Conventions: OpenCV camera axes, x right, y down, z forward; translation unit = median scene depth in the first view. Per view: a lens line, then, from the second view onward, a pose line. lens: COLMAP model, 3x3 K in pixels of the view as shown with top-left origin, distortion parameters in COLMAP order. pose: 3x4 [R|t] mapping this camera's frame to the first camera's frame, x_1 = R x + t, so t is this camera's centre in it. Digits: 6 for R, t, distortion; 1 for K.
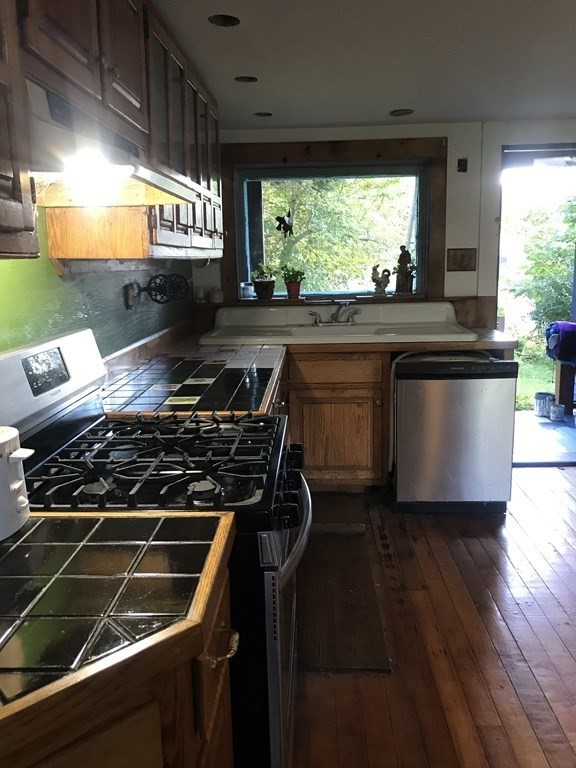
lens RADIAL K [[635.9, 0, 283.6], [0, 635.9, 379.3], [0, 0, 1]] dist [0.024148, -0.031534]
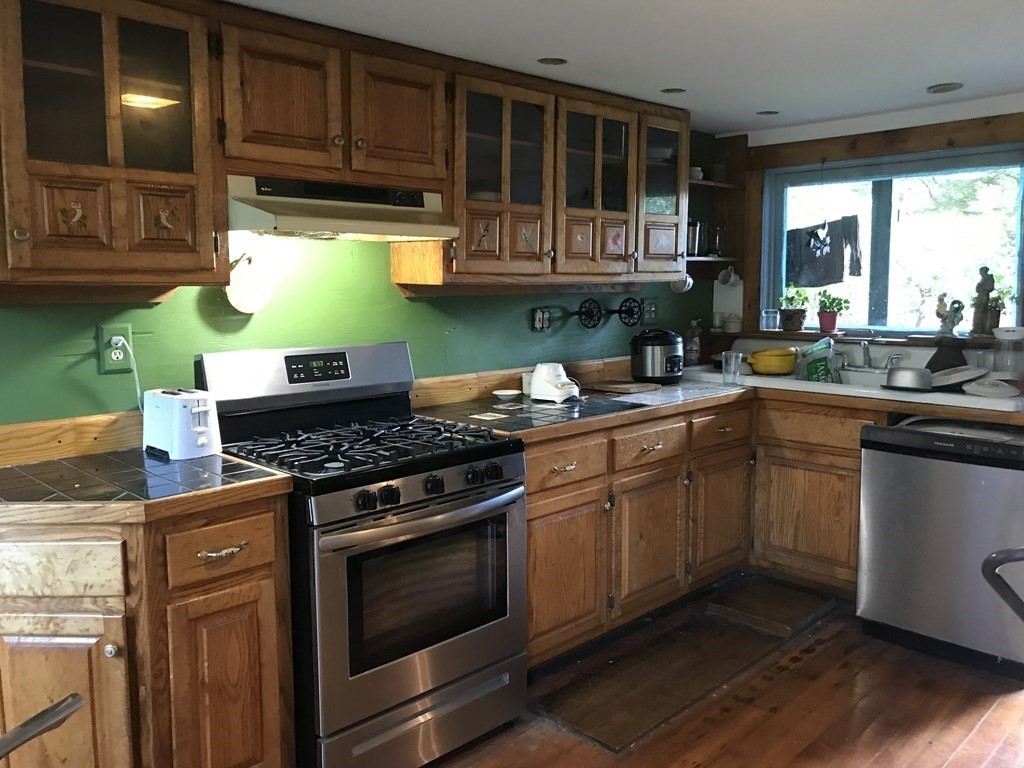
lens RADIAL K [[847.9, 0, 508.1], [0, 847.9, 365.7], [0, 0, 1]] dist [0.024148, -0.031534]
pose [[0.730307, 0.087030, -0.677552, 0.451084], [-0.136405, 0.990455, -0.019804, -0.015396], [0.669362, 0.106885, 0.735208, -0.013158]]
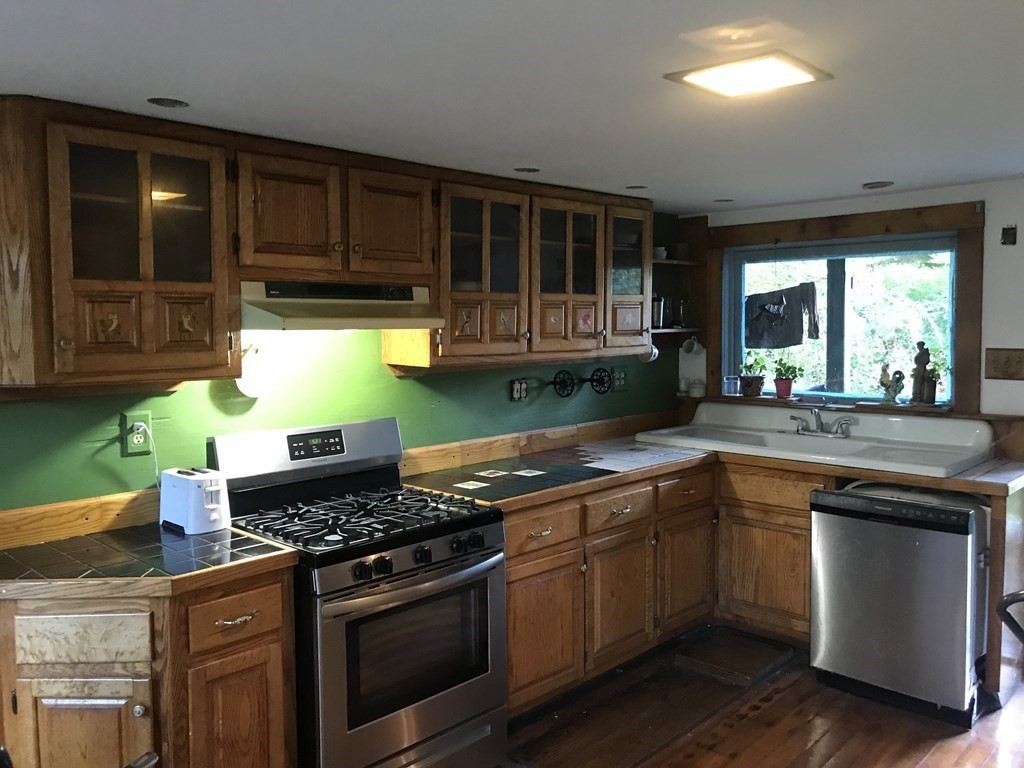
lens RADIAL K [[847.9, 0, 504.4], [0, 847.9, 363.5], [0, 0, 1]] dist [0.024148, -0.031534]
pose [[0.743186, 0.050144, -0.667203, 0.503121], [-0.130467, 0.988907, -0.071004, -0.047522], [0.656242, 0.139817, 0.741484, -0.076096]]
